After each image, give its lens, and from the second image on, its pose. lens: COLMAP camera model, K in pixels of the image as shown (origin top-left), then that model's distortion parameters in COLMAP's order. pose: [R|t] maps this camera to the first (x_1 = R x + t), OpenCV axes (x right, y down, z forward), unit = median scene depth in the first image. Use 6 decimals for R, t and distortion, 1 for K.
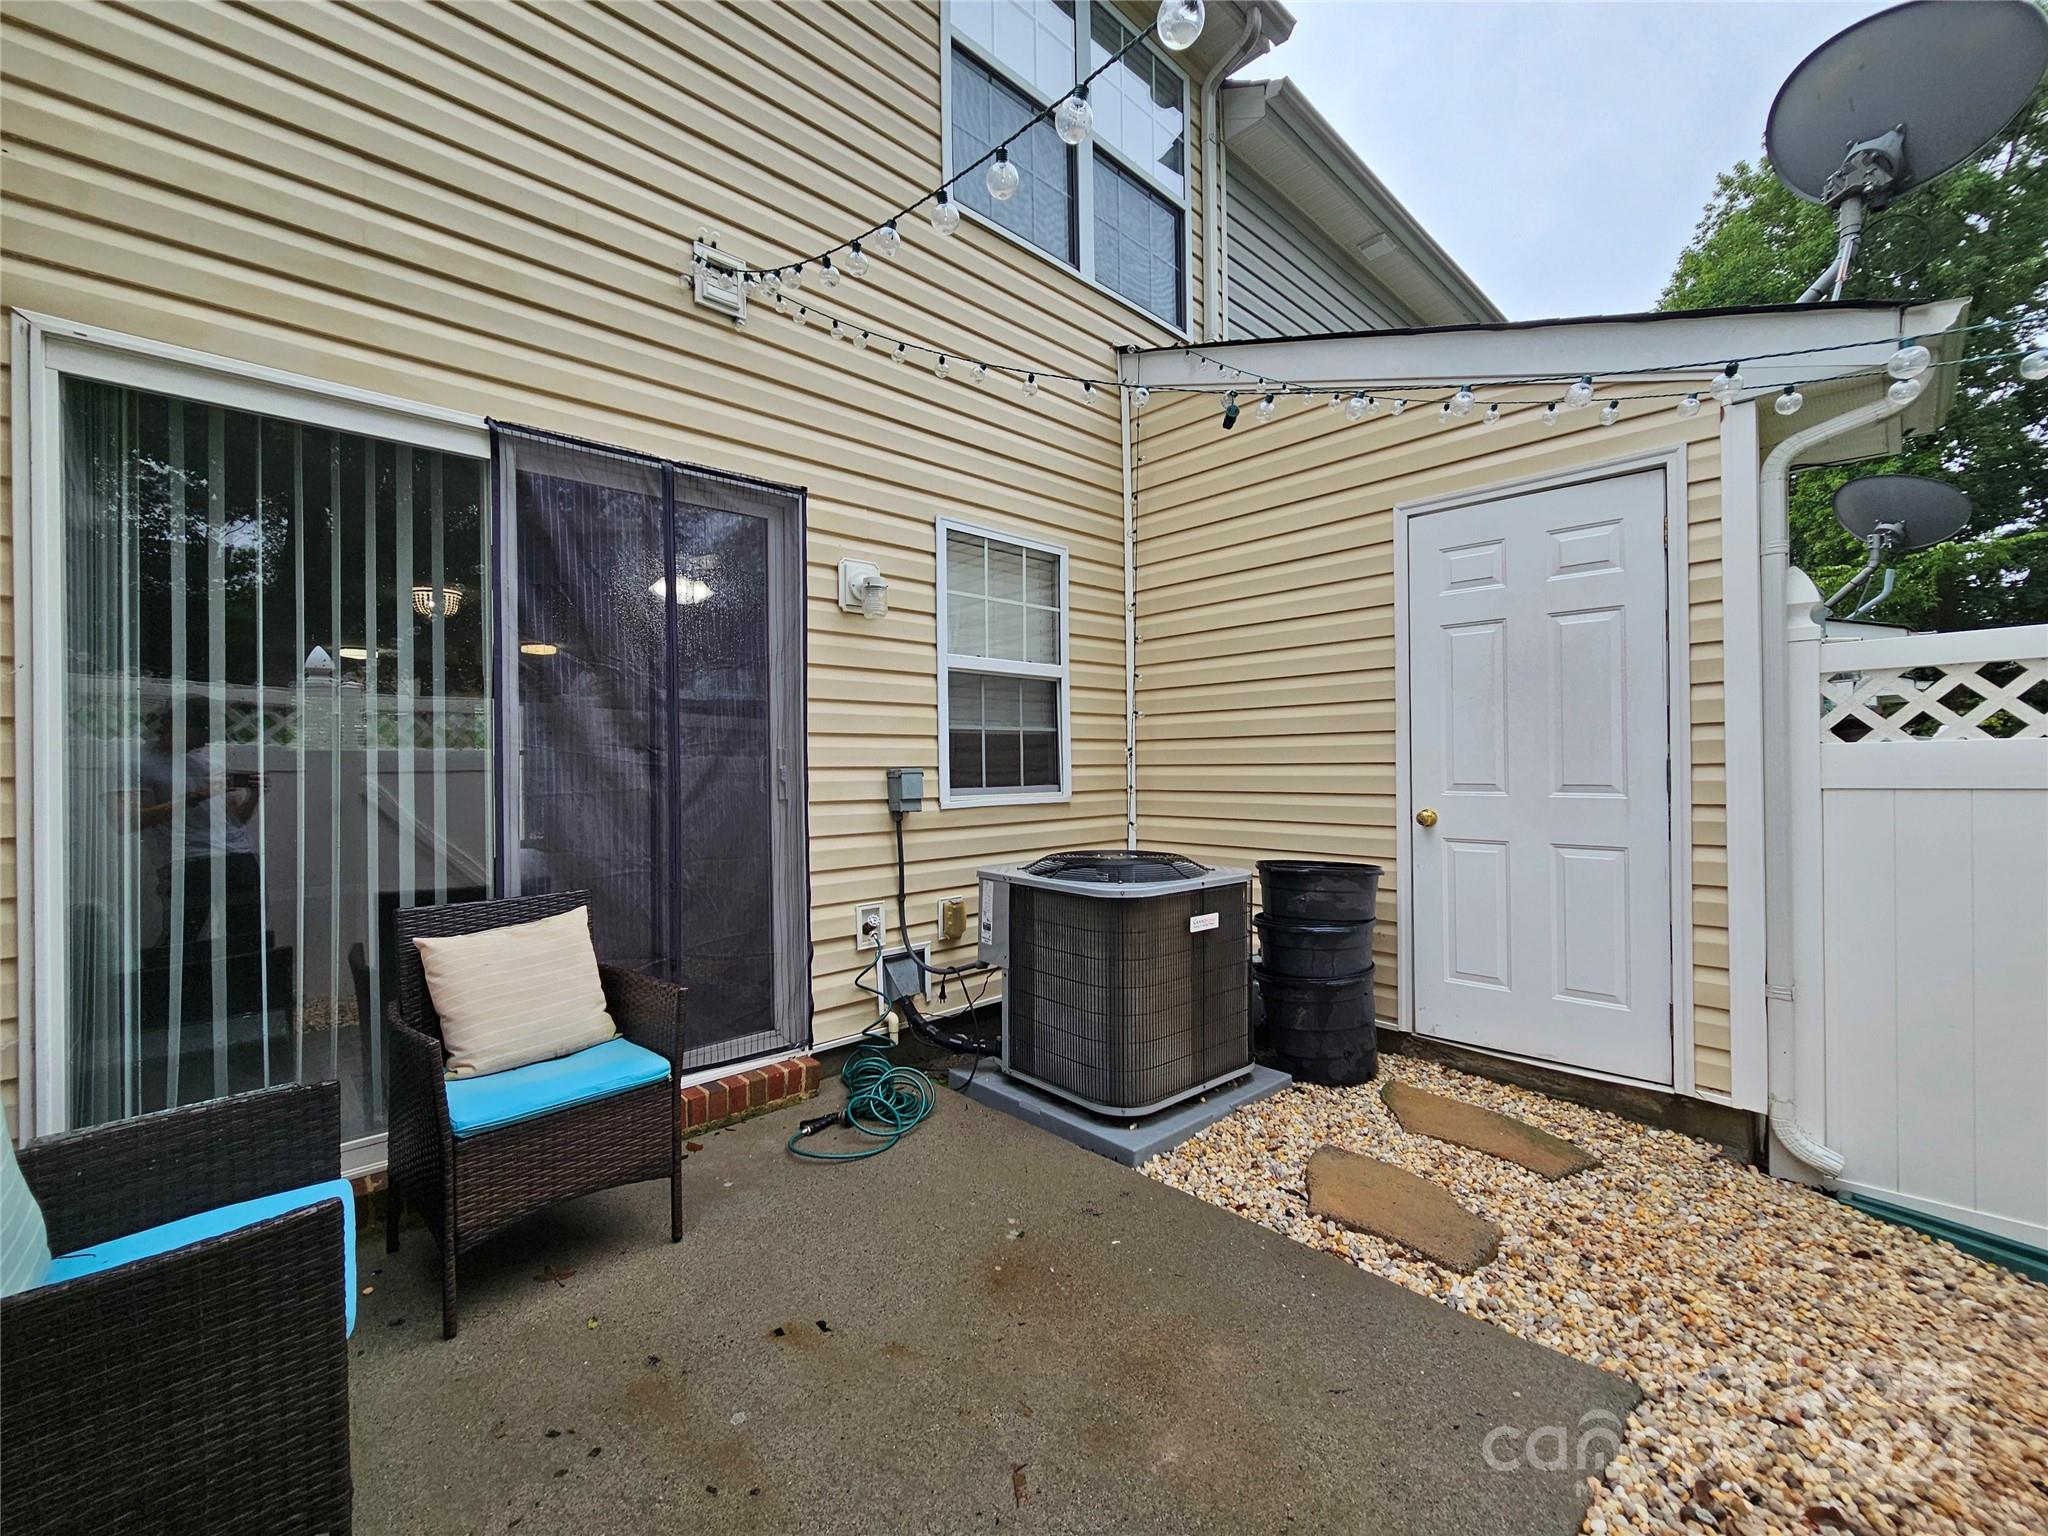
lens RADIAL K [[847.4, 0, 1023.9], [0, 847.4, 761.0], [0, 0, 1]] dist [0.002430, 0.000373]
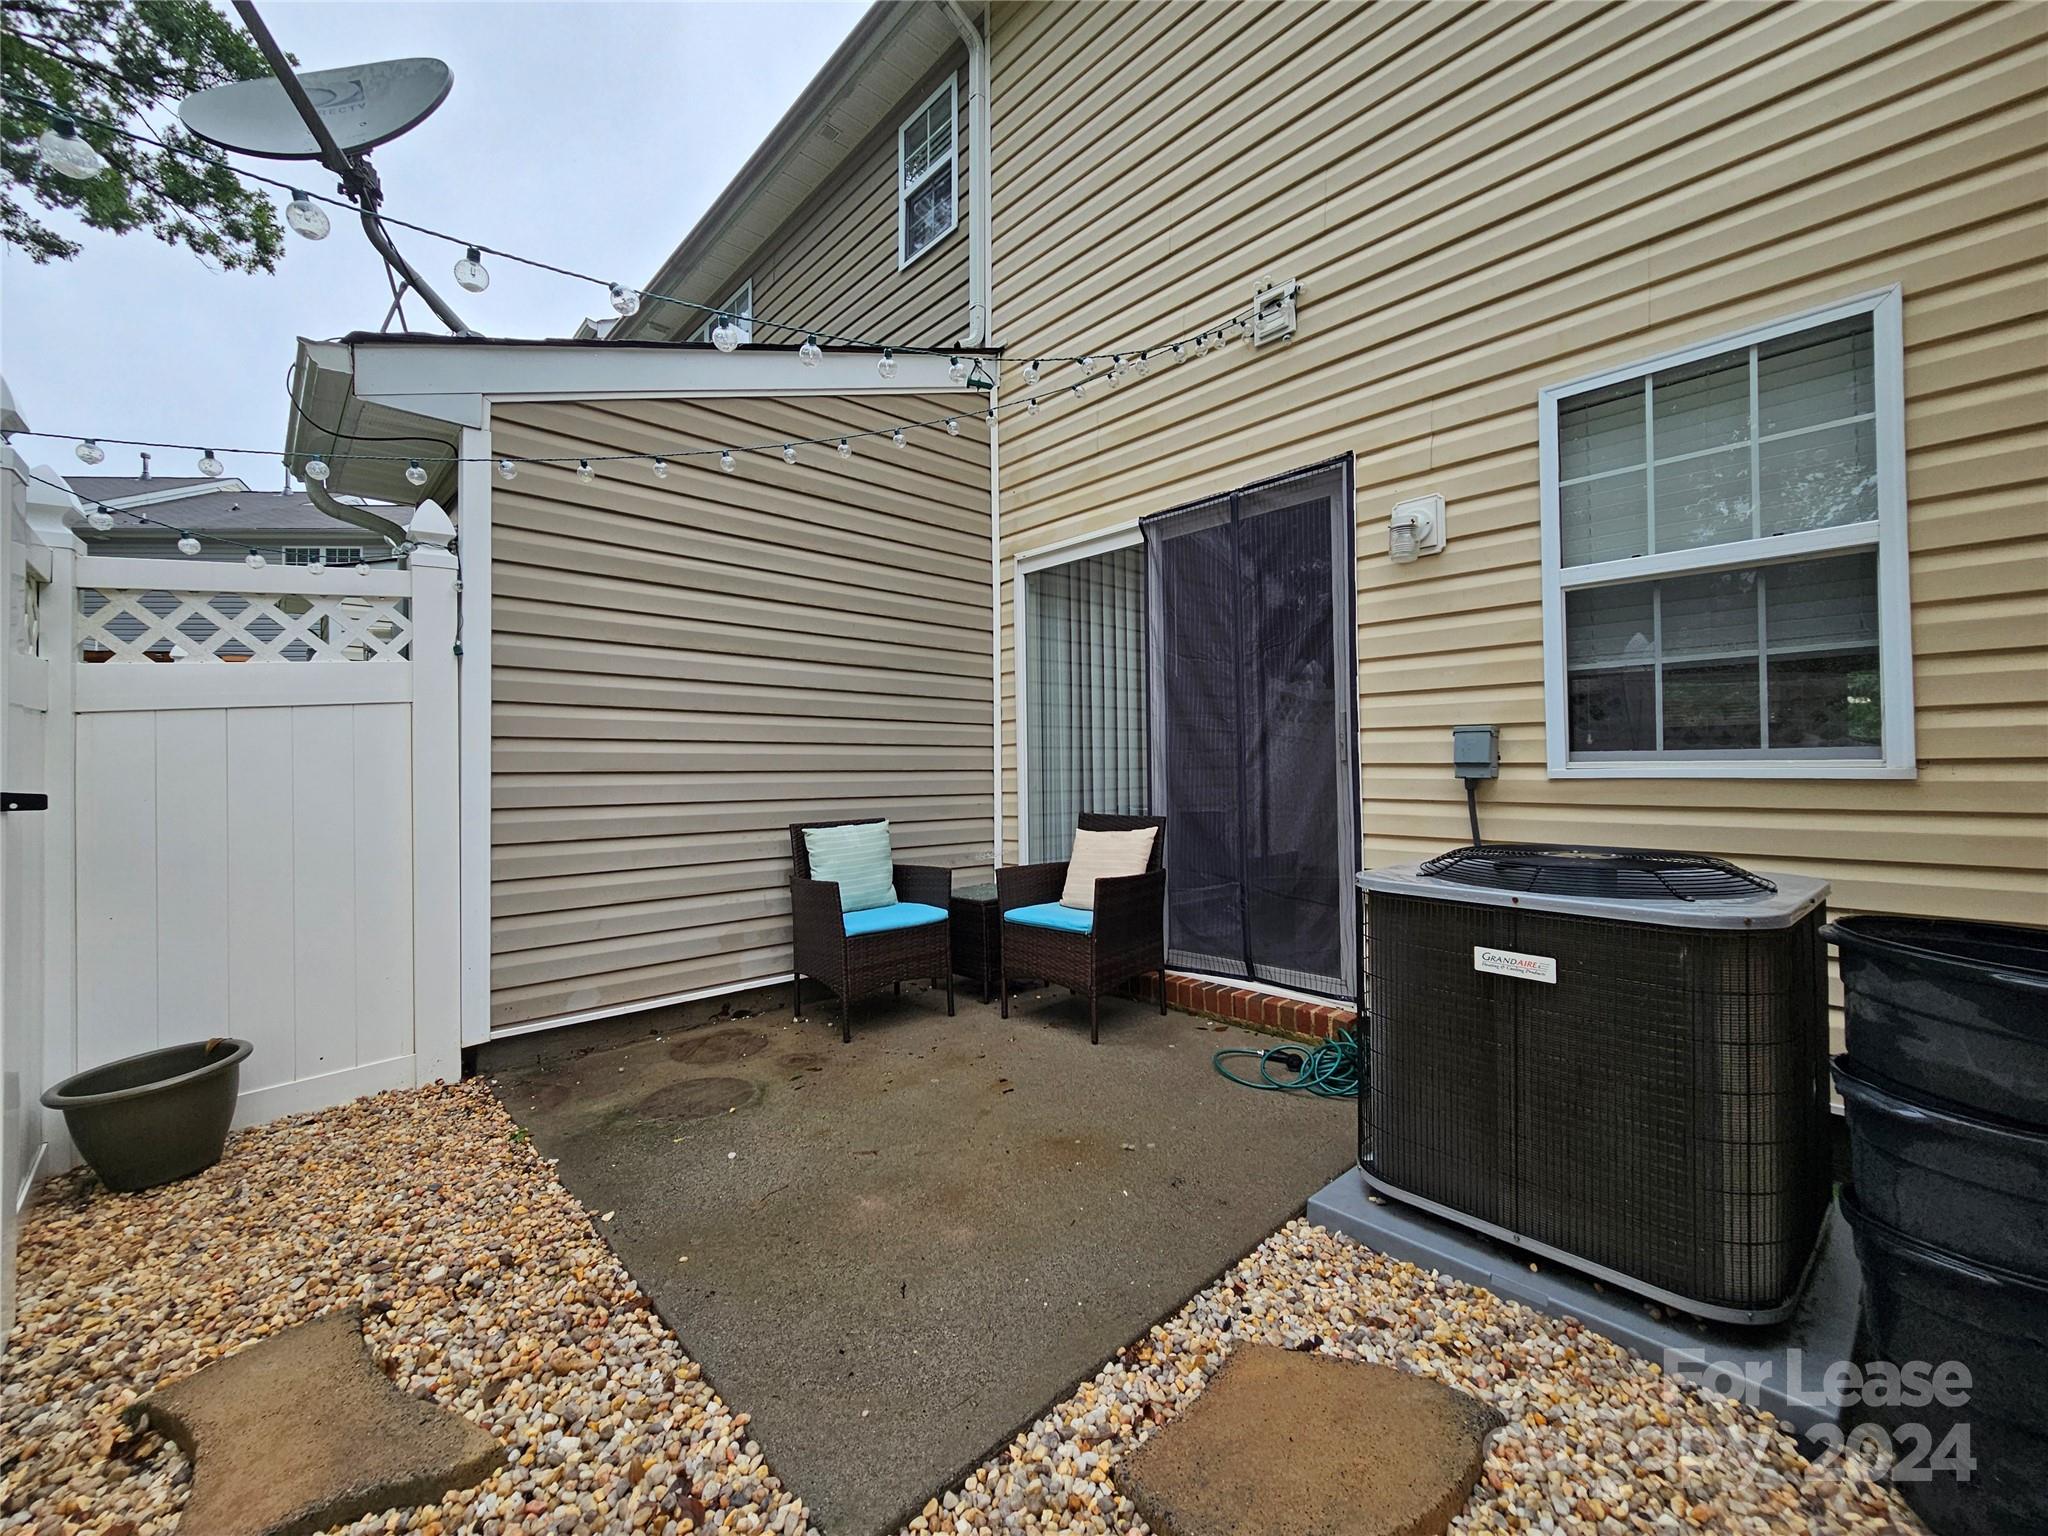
lens RADIAL K [[847.4, 0, 1031.3], [0, 847.4, 765.3], [0, 0, 1]] dist [0.002430, 0.000373]
pose [[-0.006717, 0.007368, -0.999950, 0.807245], [0.013657, 0.999880, 0.007276, 0.040827], [0.999884, -0.013607, -0.006817, 0.661547]]
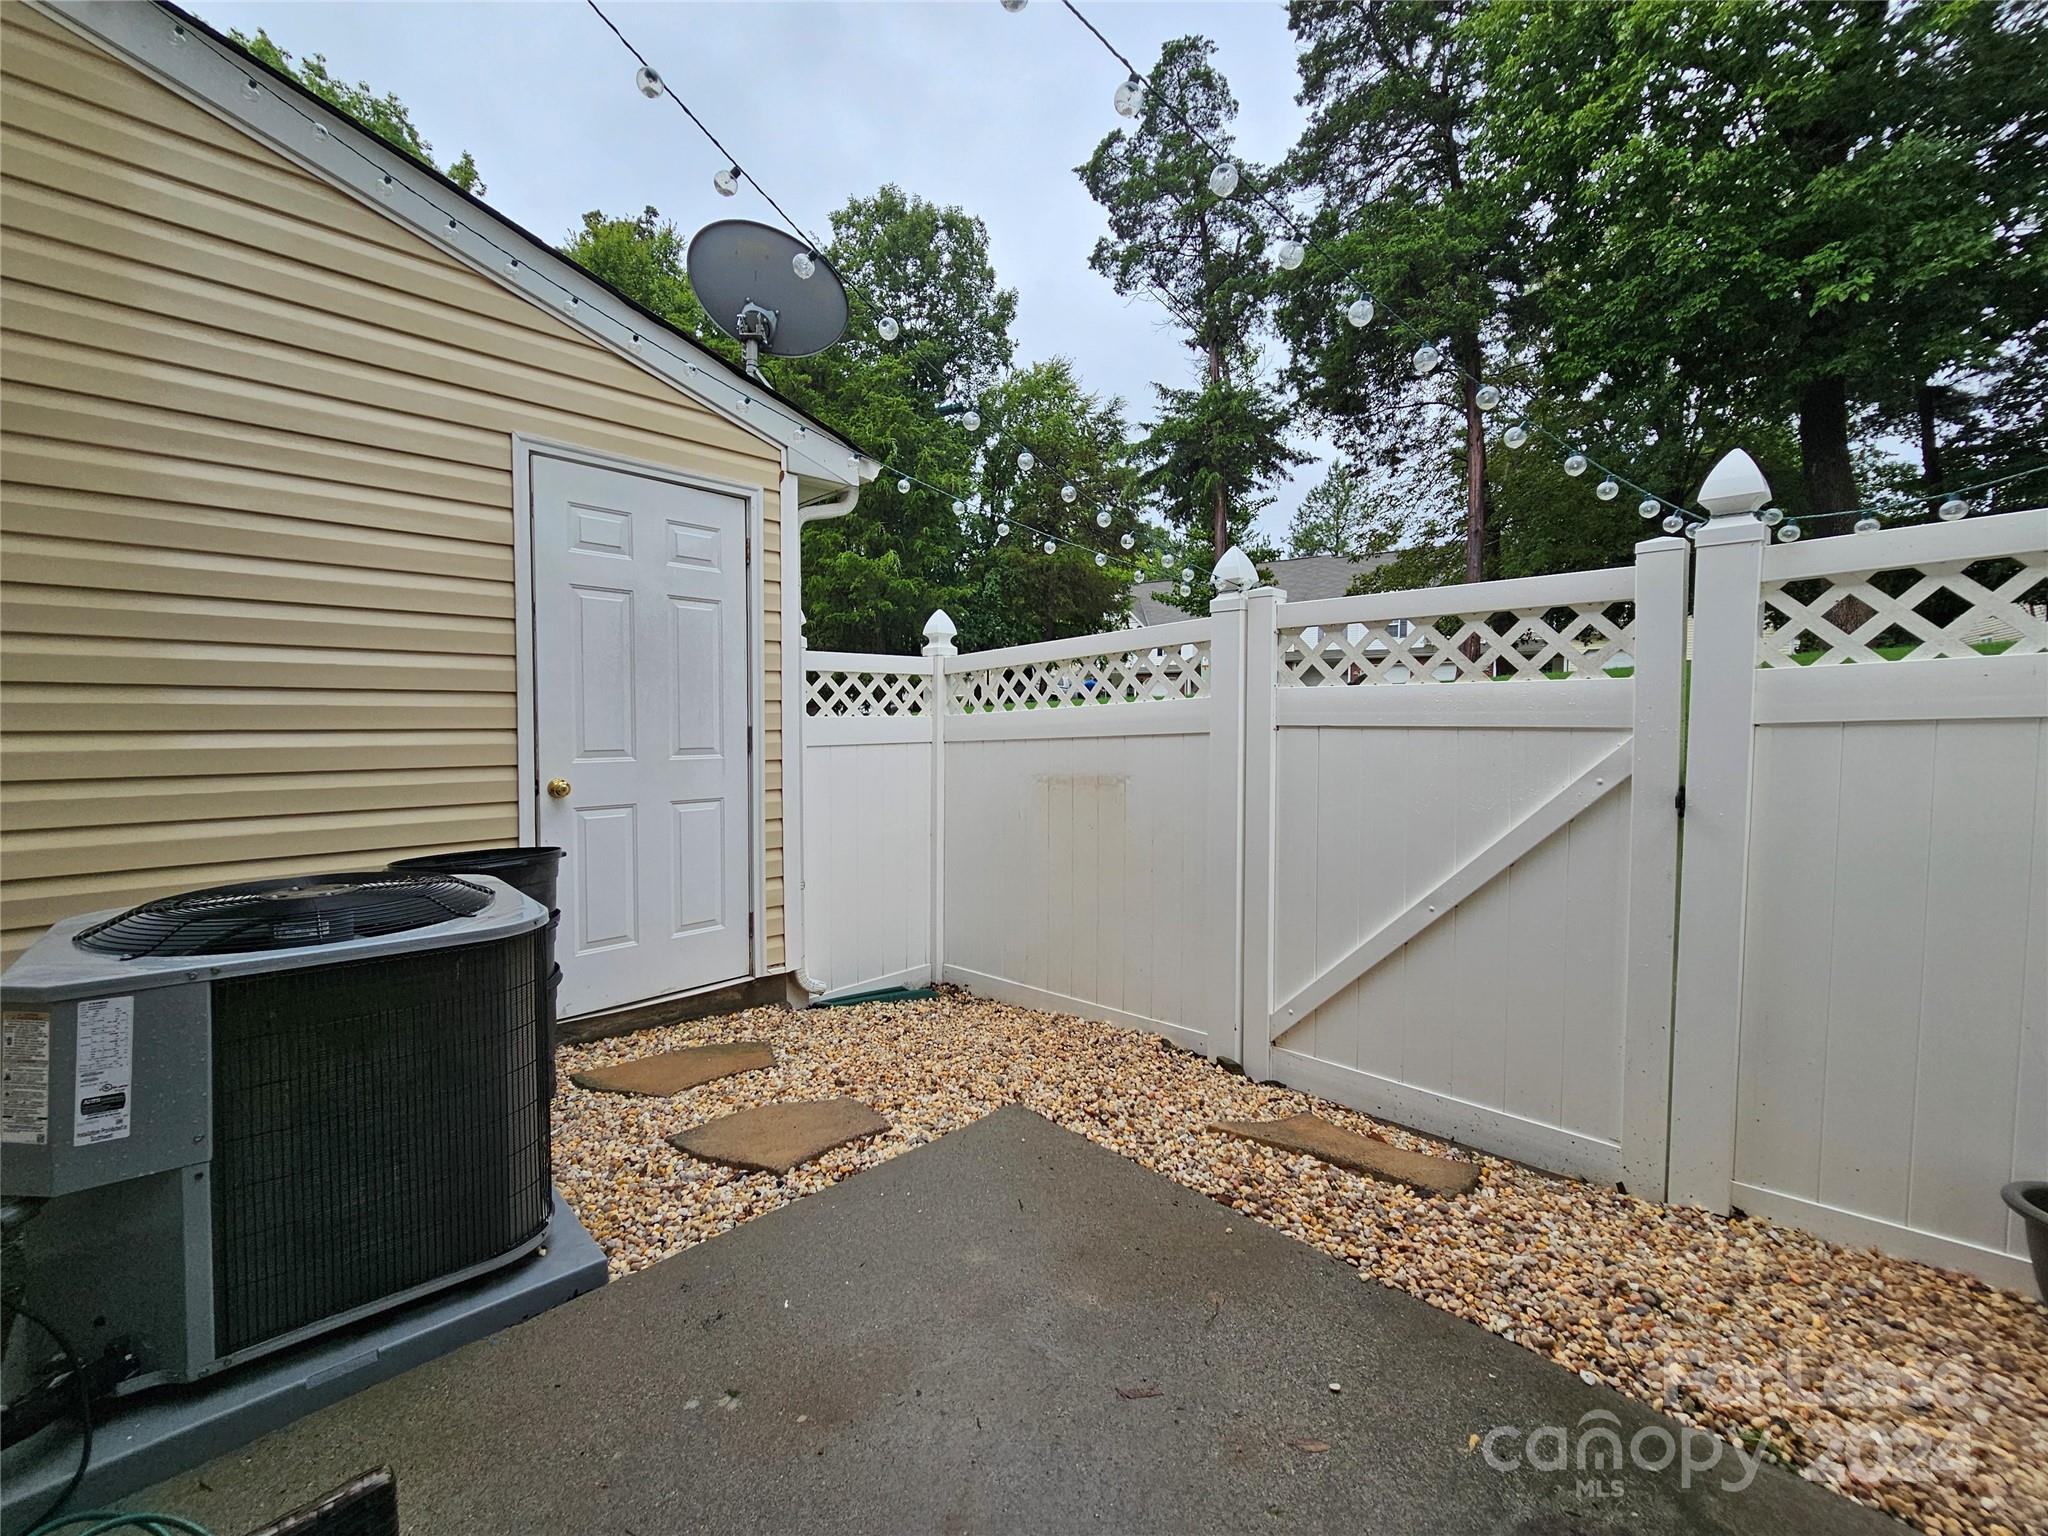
lens RADIAL K [[847.4, 0, 1017.4], [0, 847.4, 760.2], [0, 0, 1]] dist [0.002430, 0.000373]
pose [[-0.008123, -0.037302, 0.999271, -0.520788], [-0.005675, 0.999290, 0.037257, -0.001553], [-0.999951, -0.005368, -0.008328, 0.572582]]
